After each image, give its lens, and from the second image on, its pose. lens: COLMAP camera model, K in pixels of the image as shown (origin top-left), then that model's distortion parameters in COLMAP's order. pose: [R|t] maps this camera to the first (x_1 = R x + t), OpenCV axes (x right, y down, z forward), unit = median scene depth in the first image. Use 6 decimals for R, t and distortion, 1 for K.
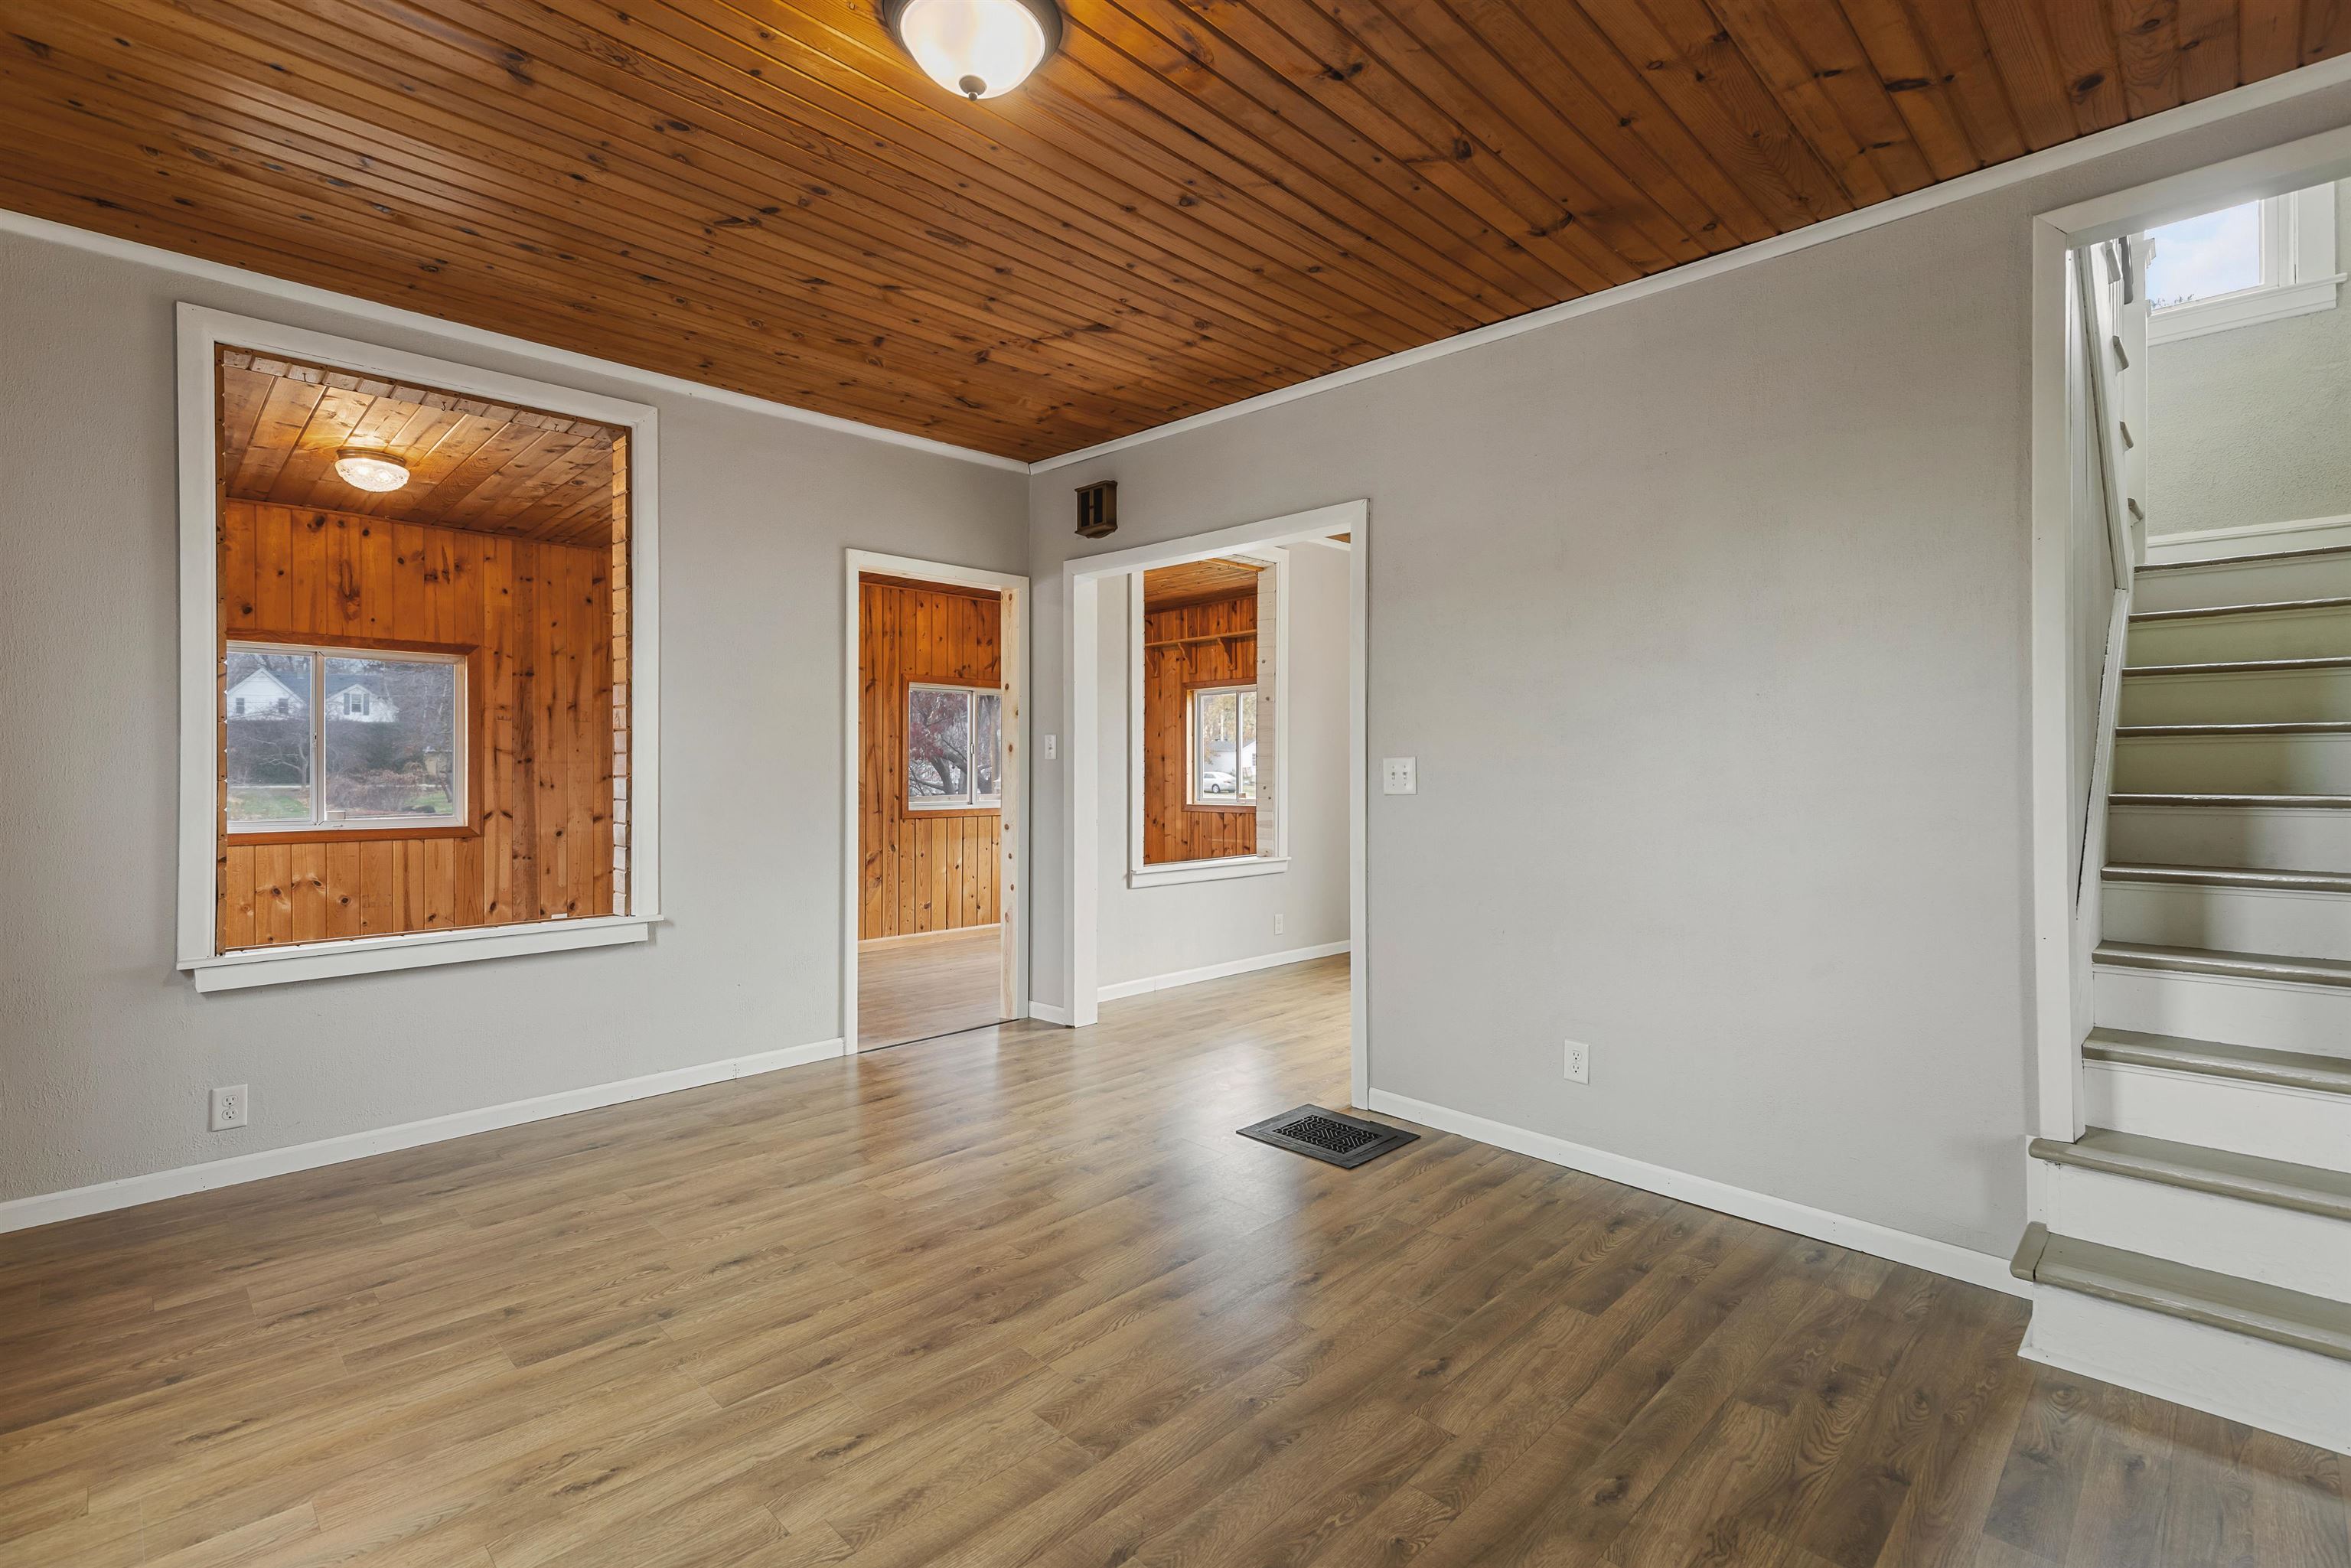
lens RADIAL K [[1070.9, 0, 1183.7], [0, 1070.9, 769.7], [0, 0, 1]] dist [0.006972, -0.002247]
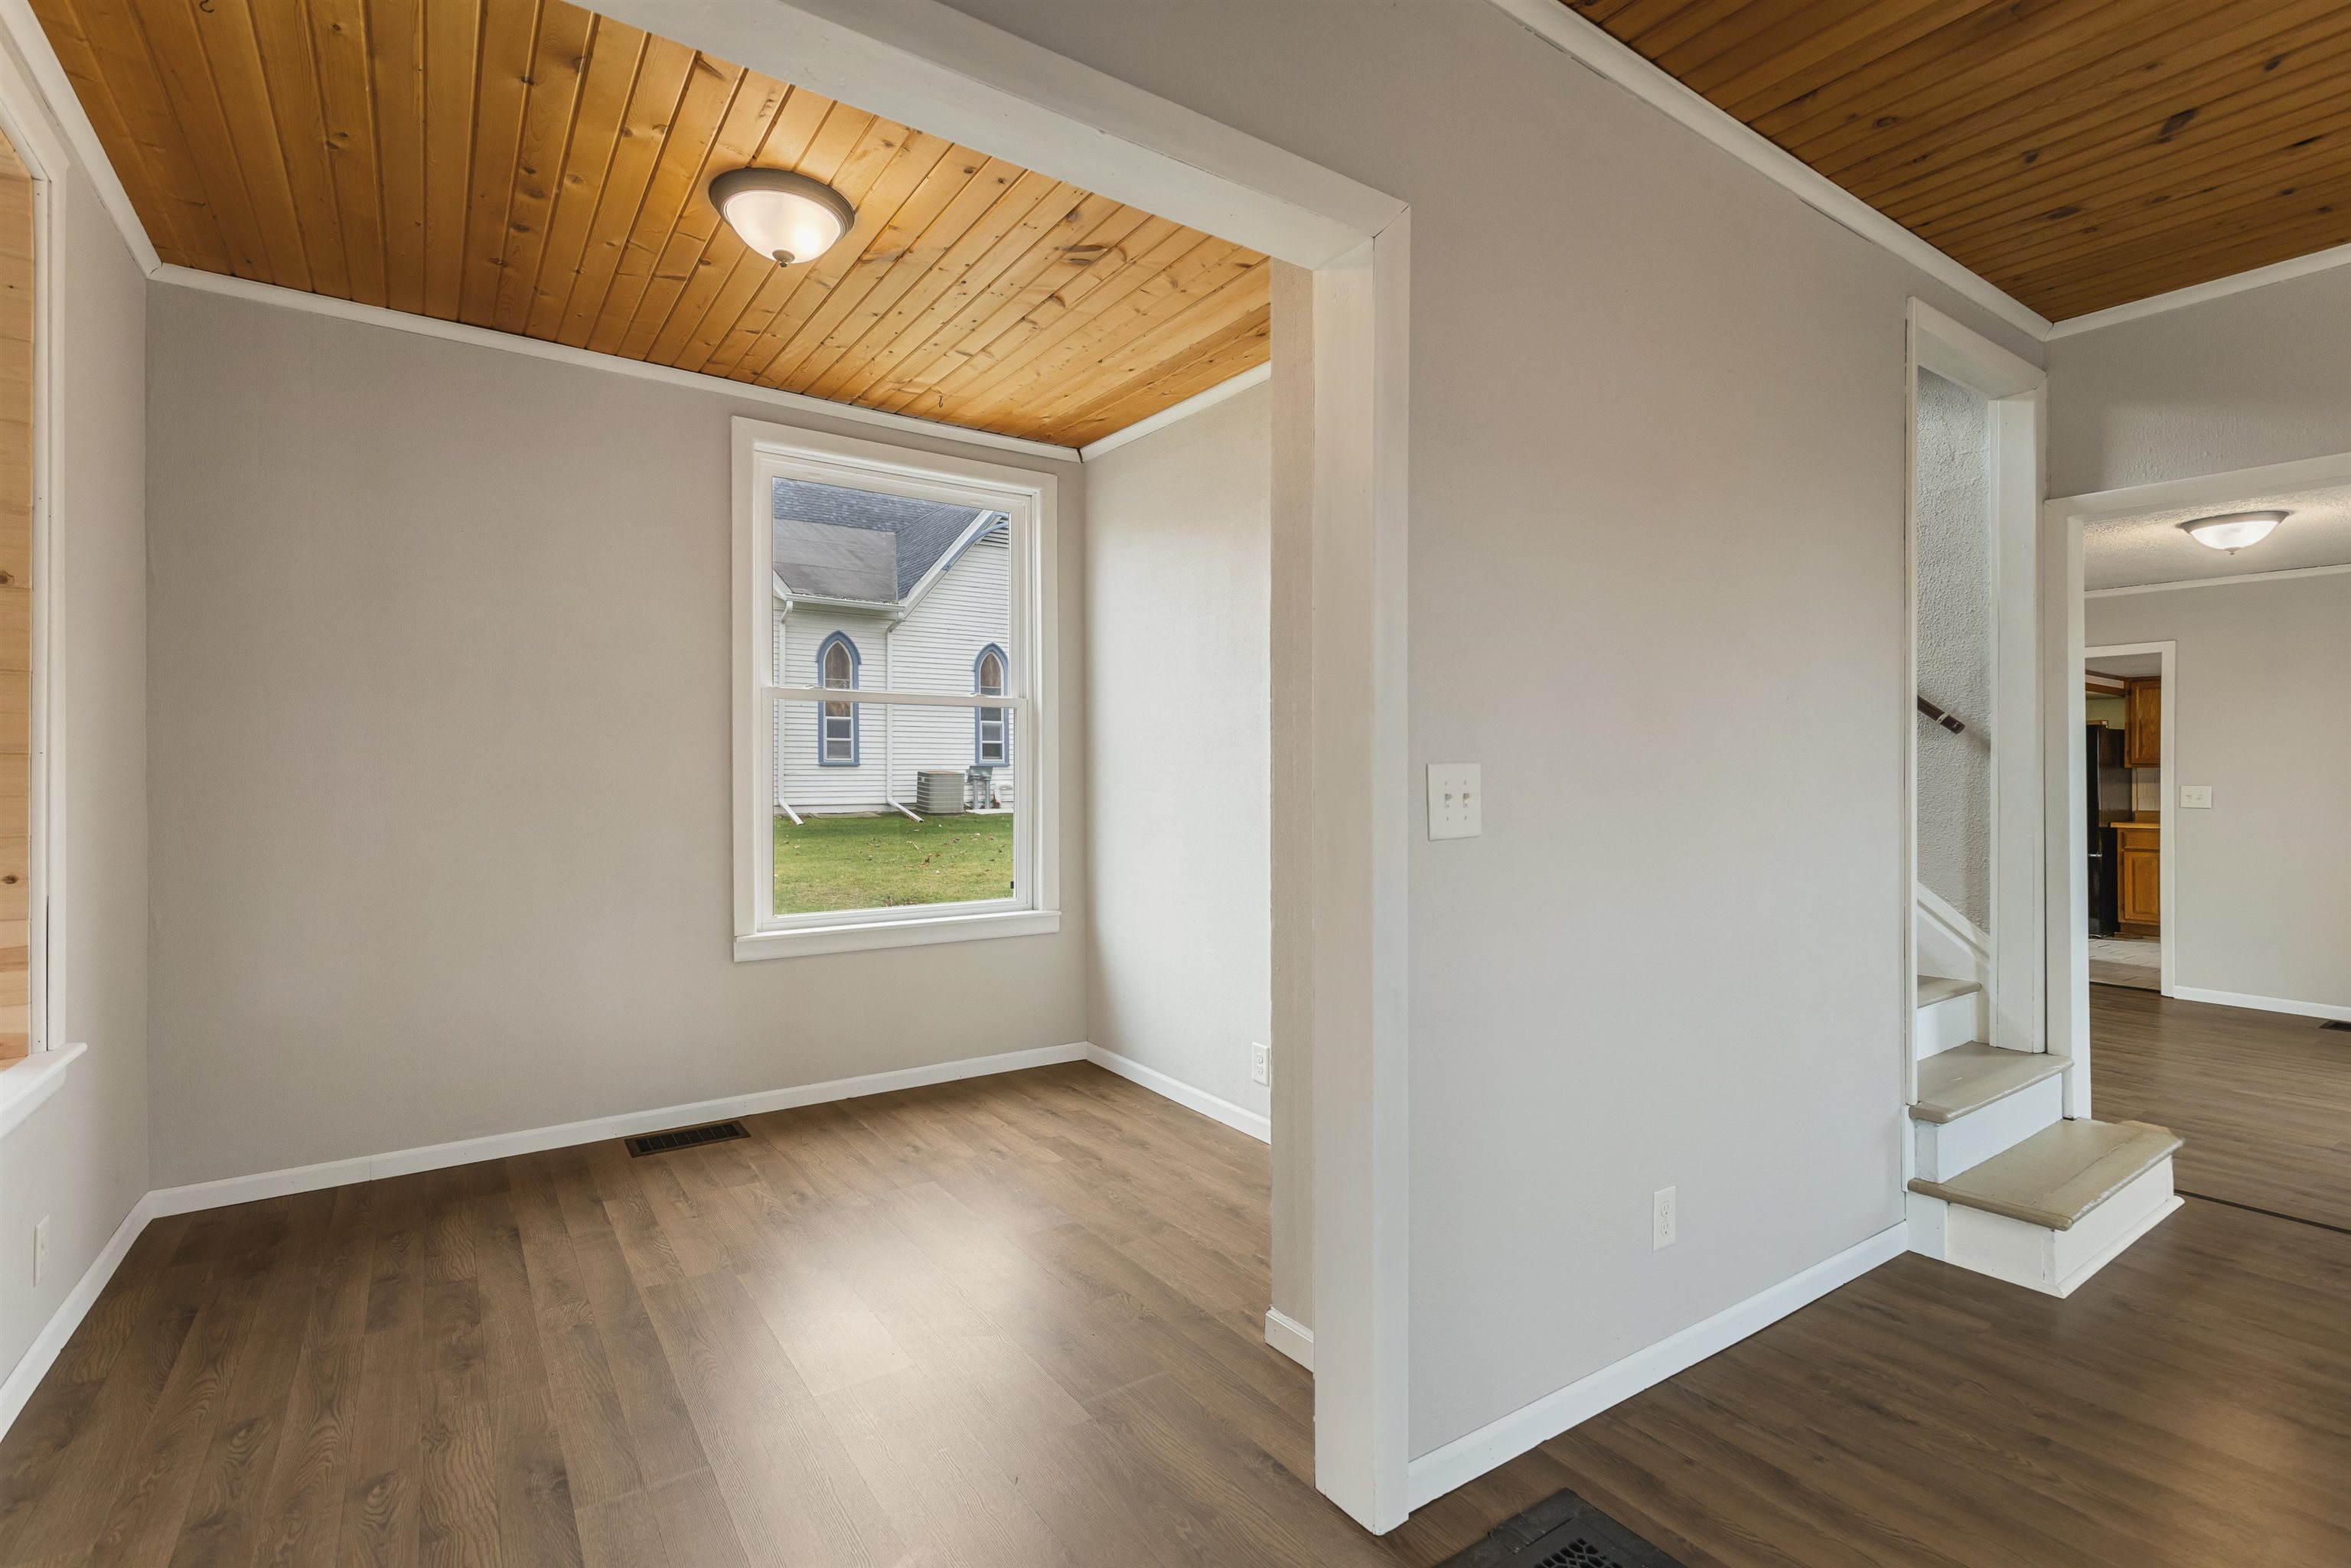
lens RADIAL K [[1070.9, 0, 1178.8], [0, 1070.9, 778.3], [0, 0, 1]] dist [0.006972, -0.002247]
pose [[0.195812, 0.000689, 0.980641, -0.487125], [0.006693, 0.999976, -0.002040, -0.007529], [-0.980619, 0.006963, 0.195803, 1.589828]]
